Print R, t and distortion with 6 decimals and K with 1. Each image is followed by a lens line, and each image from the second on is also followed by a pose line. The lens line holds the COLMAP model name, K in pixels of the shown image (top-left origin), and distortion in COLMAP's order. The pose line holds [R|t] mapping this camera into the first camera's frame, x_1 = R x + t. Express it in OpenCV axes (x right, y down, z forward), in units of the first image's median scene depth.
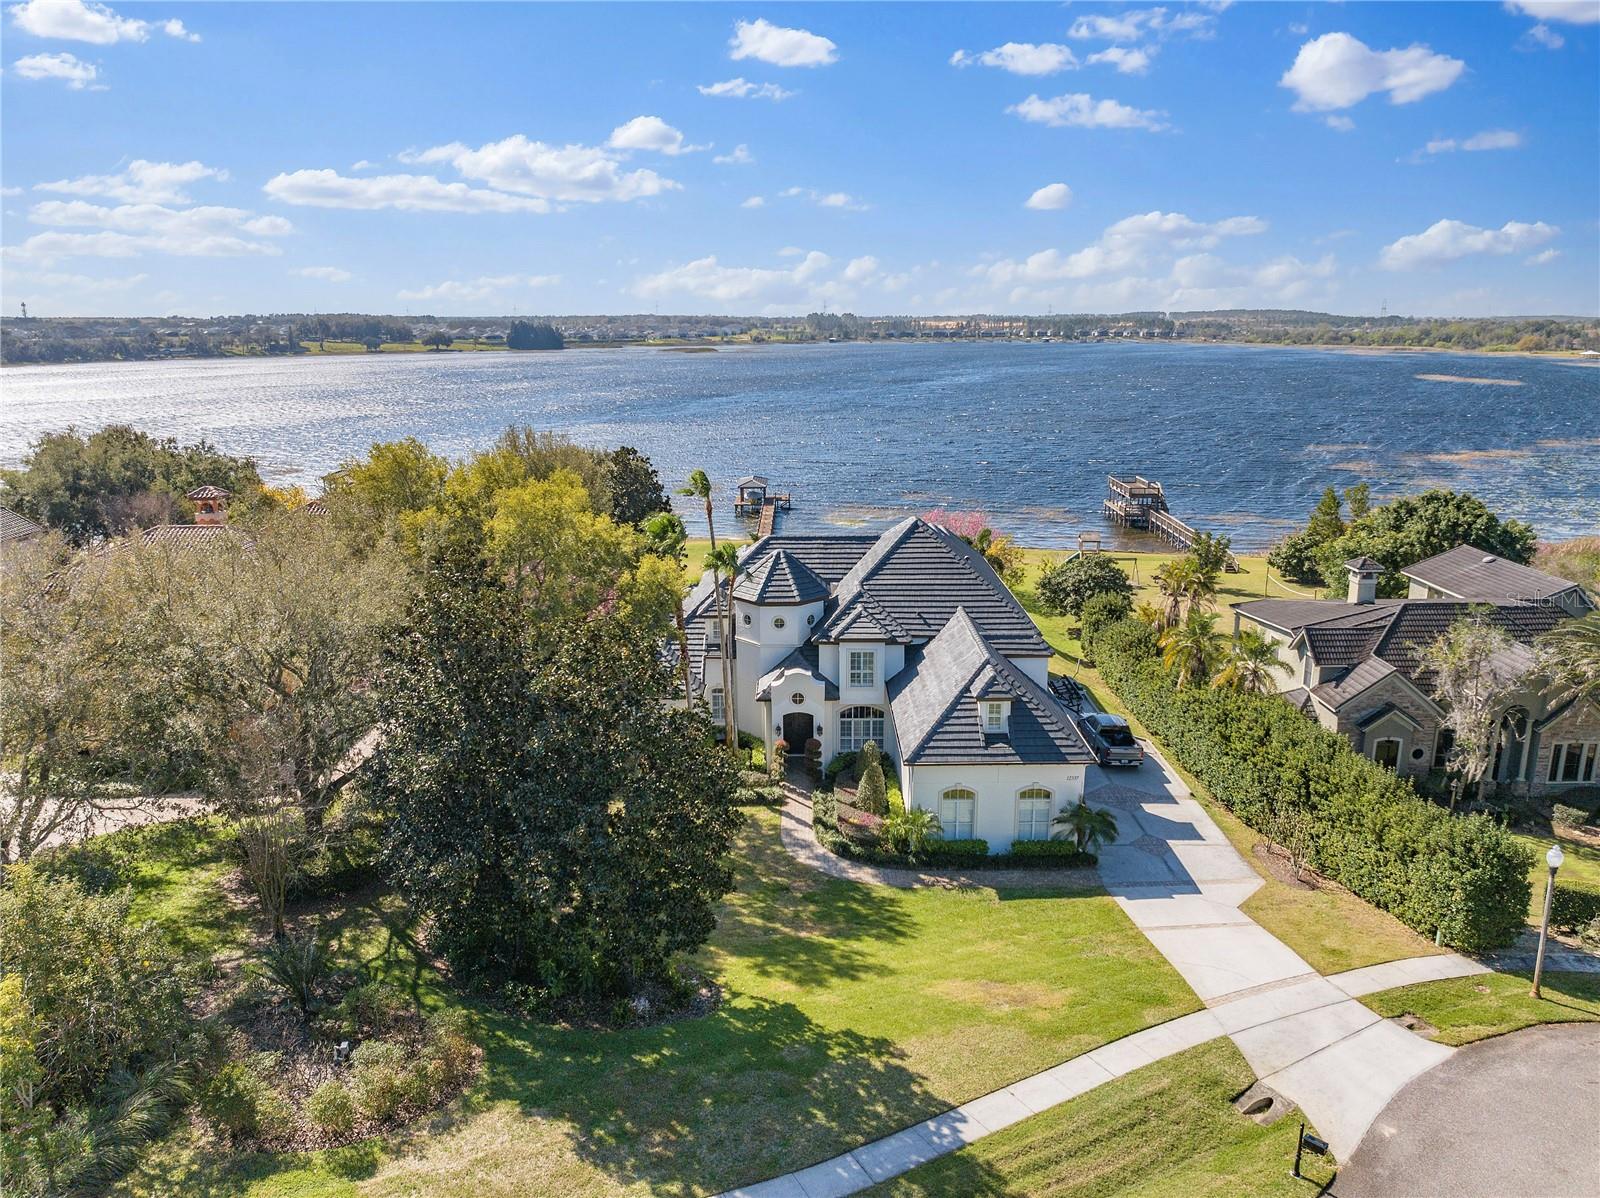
lens RADIAL K [[1145.9, 0, 800.0], [0, 1145.9, 599.0], [0, 0, 1]] dist [-0.043858, 0.050848]
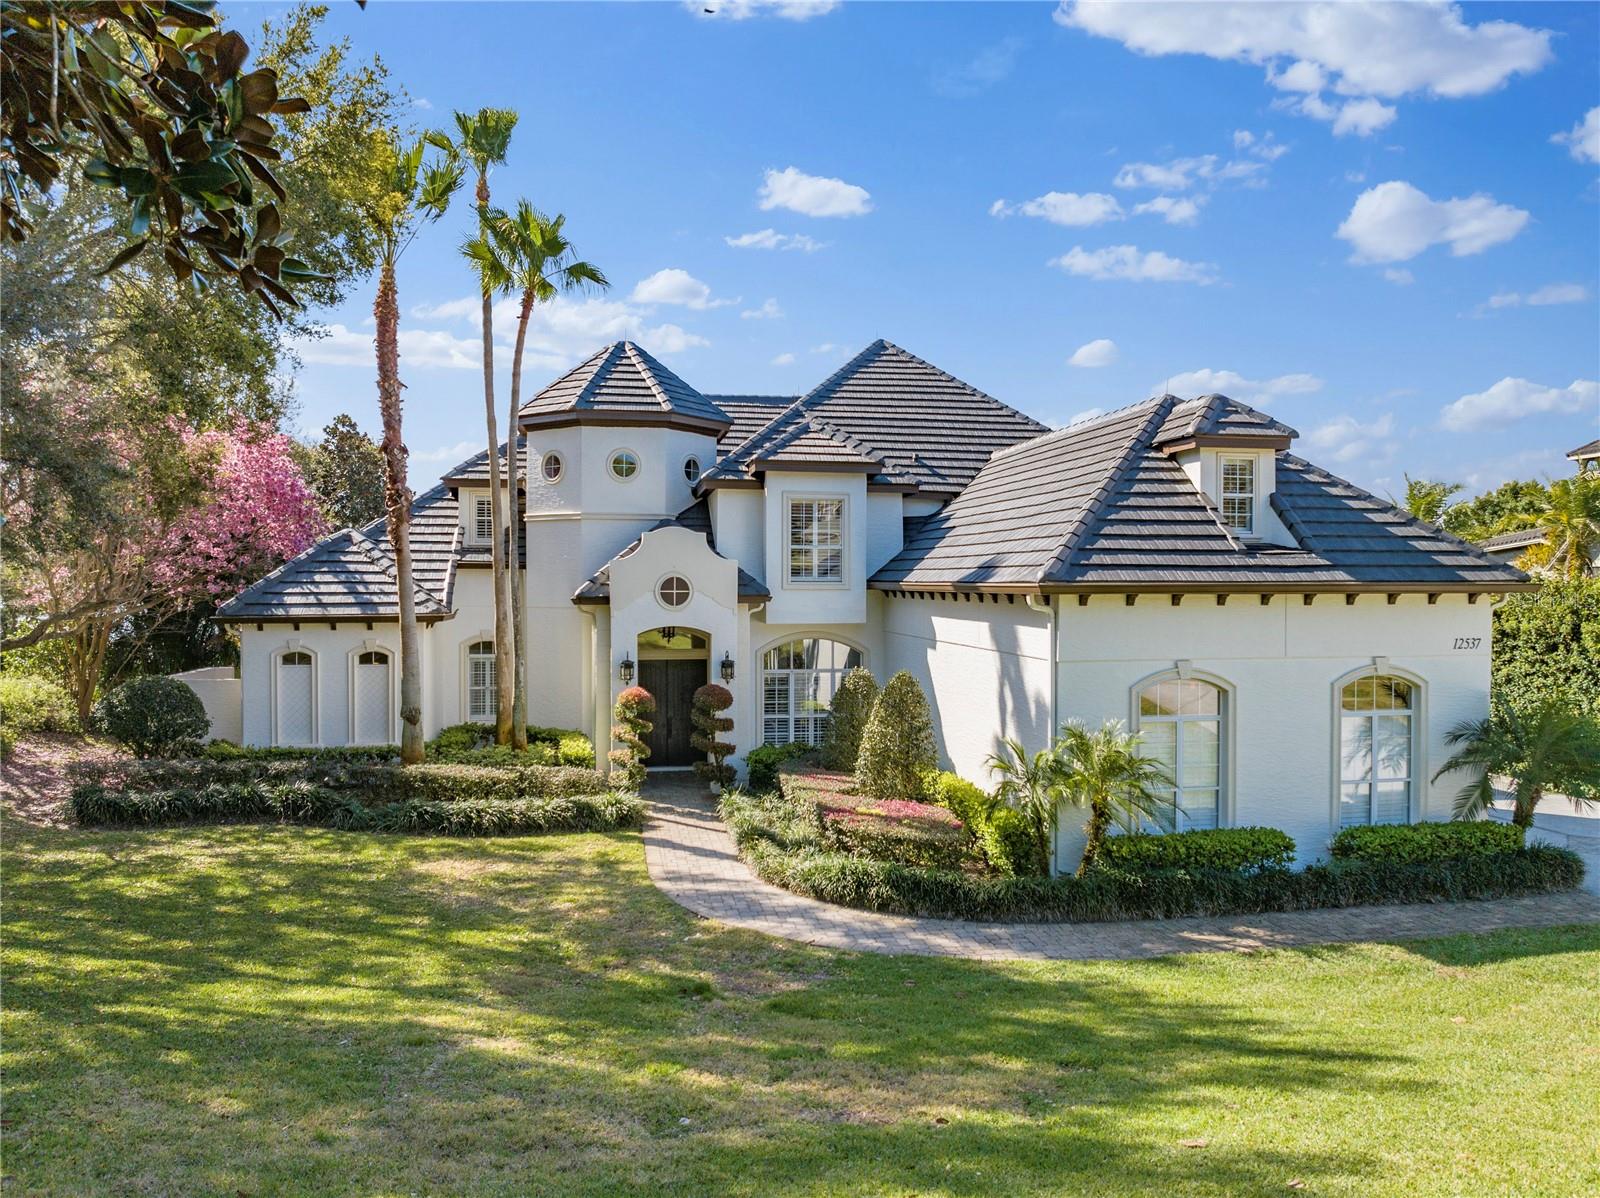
lens RADIAL K [[1145.9, 0, 800.0], [0, 1145.9, 599.0], [0, 0, 1]] dist [-0.043858, 0.050848]
pose [[0.984149, 0.007357, 0.177189, -0.030510], [0.035631, 0.970562, -0.238203, 0.188567], [-0.173726, 0.240741, 0.954915, 0.585778]]
